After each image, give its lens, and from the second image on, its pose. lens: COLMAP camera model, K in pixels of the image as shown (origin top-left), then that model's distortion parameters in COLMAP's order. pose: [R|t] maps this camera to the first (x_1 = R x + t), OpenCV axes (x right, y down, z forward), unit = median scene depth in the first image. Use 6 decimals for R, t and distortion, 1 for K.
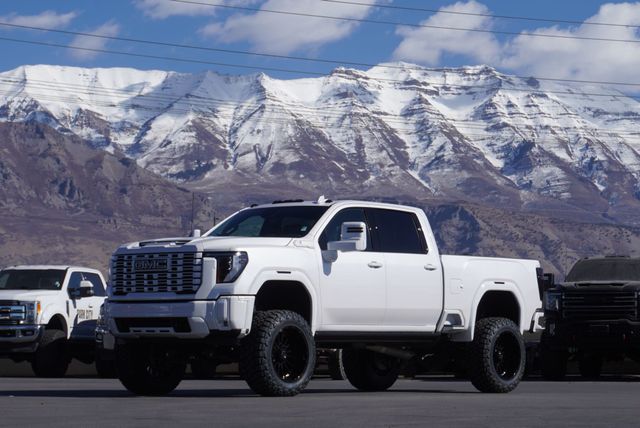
lens RADIAL K [[1966.1, 0, 320.5], [0, 1966.1, 215.6], [0, 0, 1]] dist [0.105330, 0.000000]
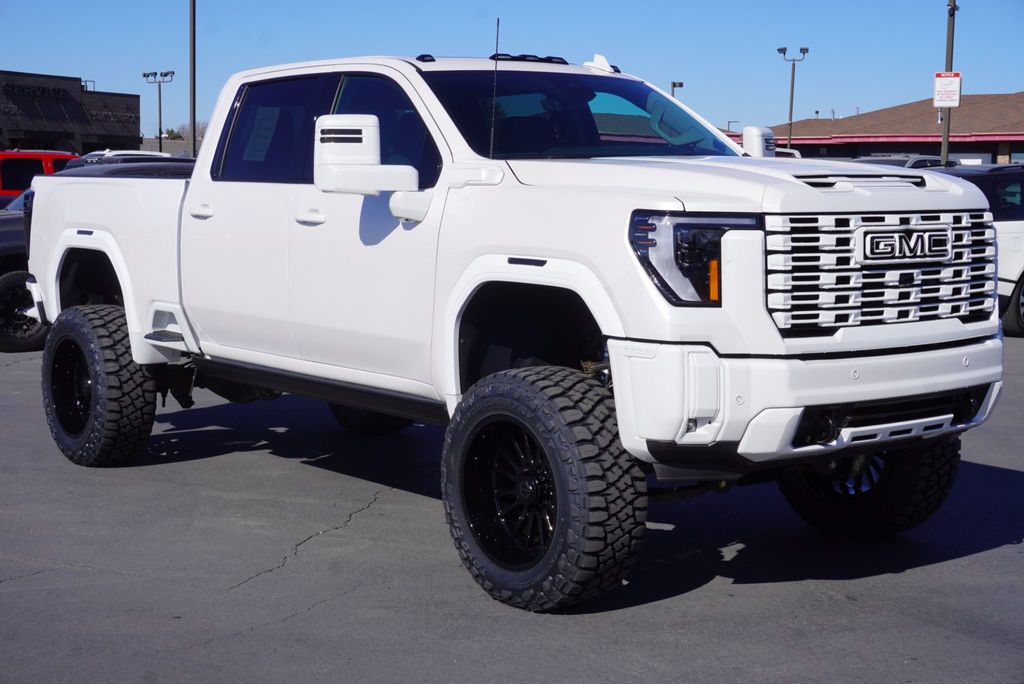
lens RADIAL K [[1561.7, 0, 525.3], [0, 1561.7, 353.8], [0, 0, 1]] dist [-0.015354, 0.000000]
pose [[0.199639, -0.114692, 0.973134, -0.337180], [-0.066952, 0.989209, 0.130322, 0.011301], [-0.977579, -0.091170, 0.189806, 0.915022]]
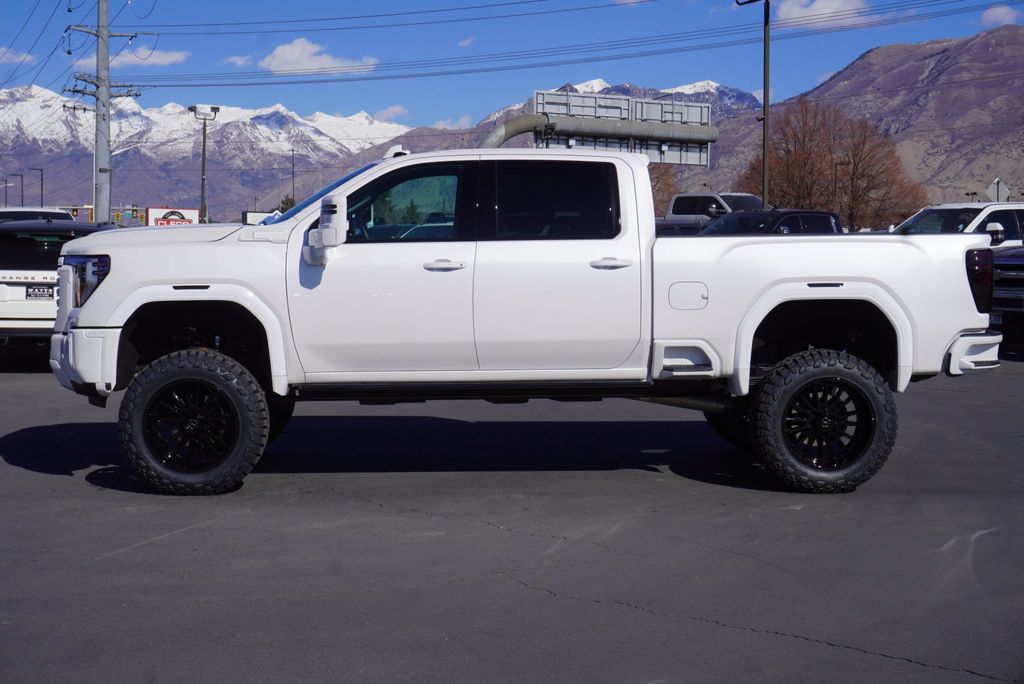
lens RADIAL K [[1580.4, 0, 511.0], [0, 1580.4, 341.6], [0, 0, 1]] dist [0.037857, 0.000000]
pose [[0.672835, 0.048134, -0.738225, 0.362449], [0.053166, 0.992155, 0.113148, -0.003393], [0.737880, -0.115378, 0.664998, 0.683070]]
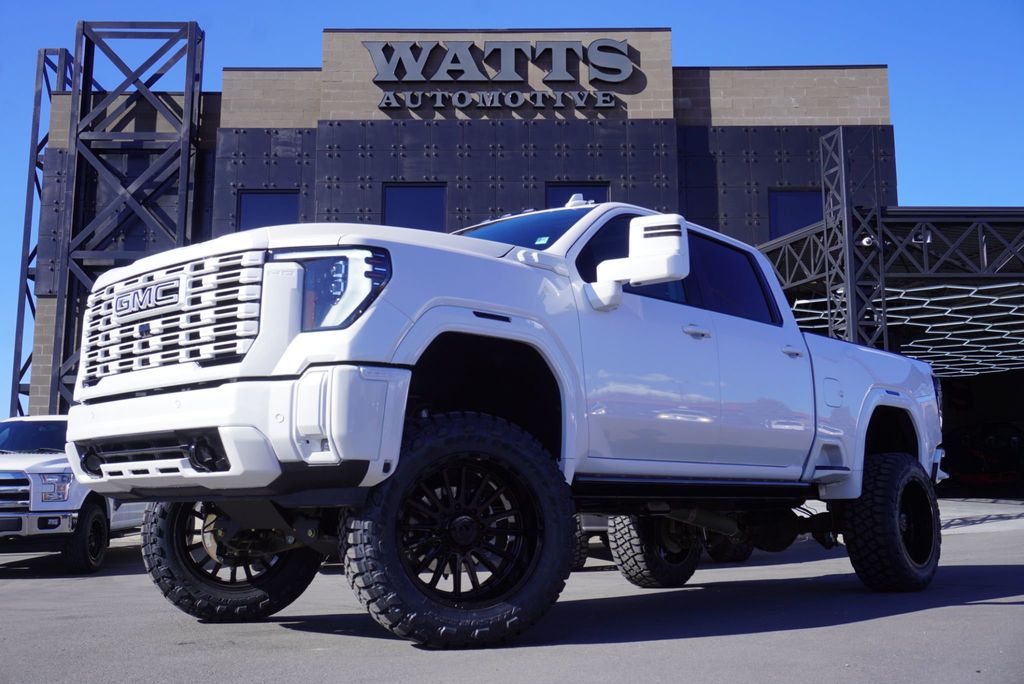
lens RADIAL K [[1125.8, 0, 513.8], [0, 1125.8, 334.9], [0, 0, 1]] dist [-0.020740, 0.000000]
pose [[0.999485, -0.015722, -0.027967, -0.007490], [0.012935, 0.995184, -0.097165, 0.049130], [0.029360, 0.096753, 0.994875, 0.708271]]
